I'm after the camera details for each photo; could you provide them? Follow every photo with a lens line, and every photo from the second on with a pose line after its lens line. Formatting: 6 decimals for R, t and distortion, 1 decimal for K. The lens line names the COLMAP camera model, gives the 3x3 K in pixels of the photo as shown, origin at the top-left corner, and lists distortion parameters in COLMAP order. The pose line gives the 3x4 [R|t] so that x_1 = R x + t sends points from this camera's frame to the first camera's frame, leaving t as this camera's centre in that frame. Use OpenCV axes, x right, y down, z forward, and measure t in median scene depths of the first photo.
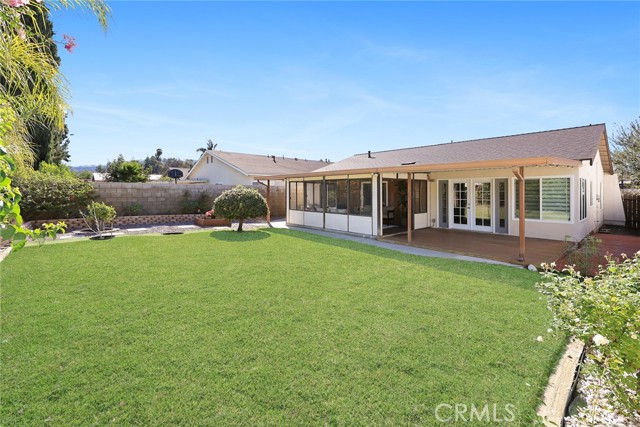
lens RADIAL K [[273.6, 0, 318.3], [0, 273.6, 192.1], [0, 0, 1]] dist [-0.000047, 0.000119]
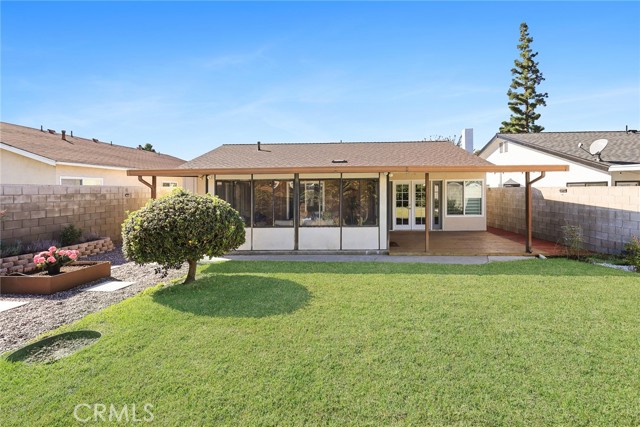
lens RADIAL K [[294.7, 0, 320.8], [0, 294.7, 190.3], [0, 0, 1]] dist [-0.000650, -0.000065]
pose [[0.689867, -0.010275, 0.723863, -0.502492], [0.012823, 0.999916, 0.001972, -0.018365], [-0.723822, 0.007922, 0.689941, 0.489060]]
